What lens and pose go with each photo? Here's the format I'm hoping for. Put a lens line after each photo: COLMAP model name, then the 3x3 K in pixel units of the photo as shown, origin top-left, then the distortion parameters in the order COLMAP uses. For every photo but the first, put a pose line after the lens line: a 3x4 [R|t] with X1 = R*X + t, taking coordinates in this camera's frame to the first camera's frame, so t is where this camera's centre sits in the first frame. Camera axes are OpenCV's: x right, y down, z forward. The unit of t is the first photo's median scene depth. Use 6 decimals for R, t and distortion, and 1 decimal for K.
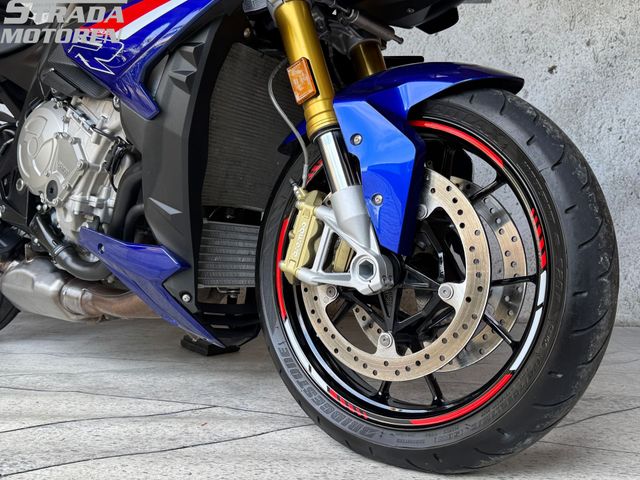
lens RADIAL K [[641.0, 0, 322.0], [0, 641.0, 250.5], [0, 0, 1]] dist [0.229703, -0.557761]
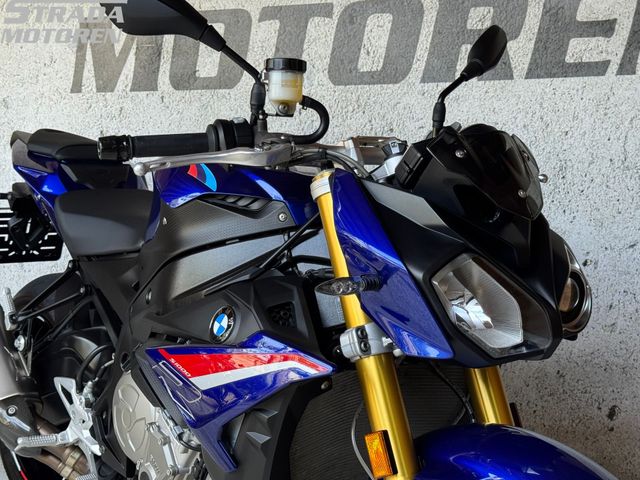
lens RADIAL K [[961.1, 0, 320.0], [0, 961.1, 240.0], [0, 0, 1]] dist [0.144728, -0.139211]
pose [[0.965201, -0.003943, -0.261478, 0.208701], [0.031520, 0.994351, 0.101354, -0.593654], [0.259602, -0.106069, 0.959873, -0.258211]]
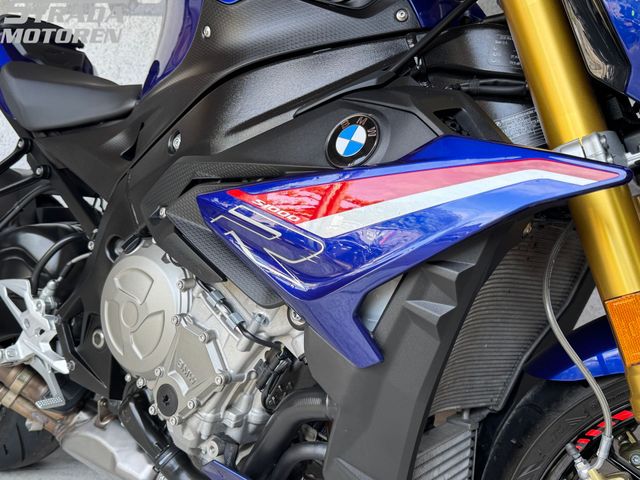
lens RADIAL K [[641.0, 0, 322.0], [0, 641.0, 250.5], [0, 0, 1]] dist [0.229703, -0.557761]
pose [[0.999630, 0.023062, 0.014454, -0.273807], [-0.024306, 0.995390, 0.092775, -0.319412], [-0.012248, -0.093092, 0.995582, 0.354098]]
